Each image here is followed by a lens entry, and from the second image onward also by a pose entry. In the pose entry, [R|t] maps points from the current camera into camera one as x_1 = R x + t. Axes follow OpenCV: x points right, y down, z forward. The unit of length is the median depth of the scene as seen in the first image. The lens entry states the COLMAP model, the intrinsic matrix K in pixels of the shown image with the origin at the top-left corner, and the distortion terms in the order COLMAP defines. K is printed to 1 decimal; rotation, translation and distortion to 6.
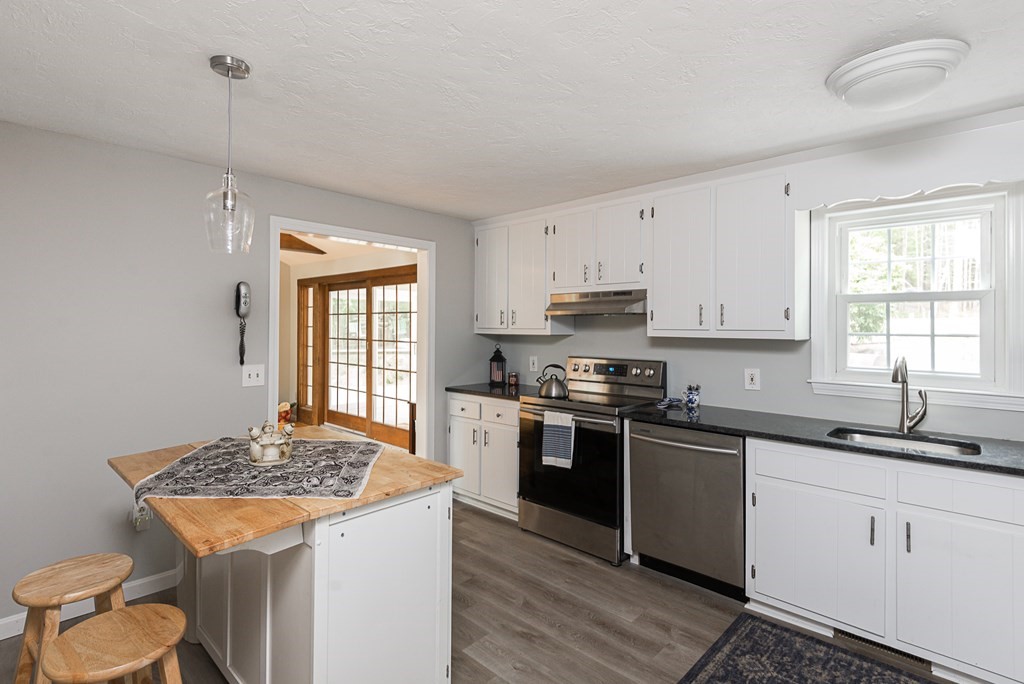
lens RADIAL K [[503.9, 0, 489.5], [0, 503.9, 329.0], [0, 0, 1]] dist [0.001055, -0.000805]
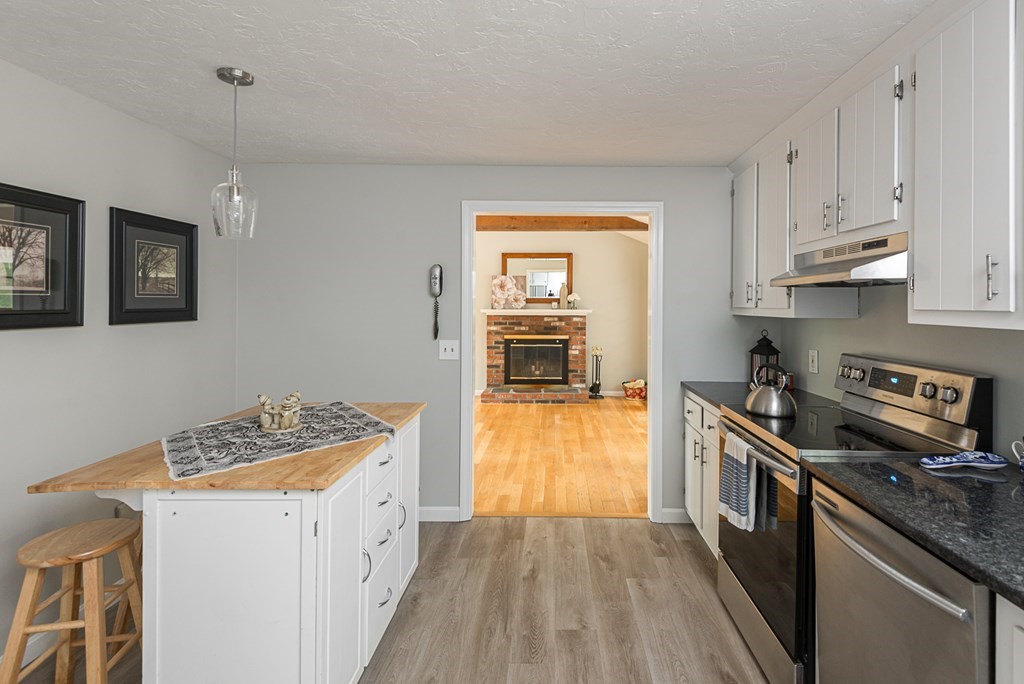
lens RADIAL K [[487.6, 0, 513.1], [0, 487.6, 308.6], [0, 0, 1]] dist [-0.002663, -0.000581]
pose [[0.698468, 0.004594, -0.715627, 0.402368], [-0.005950, 0.999982, 0.000612, 0.001439], [0.715617, 0.003831, 0.698483, 0.381211]]
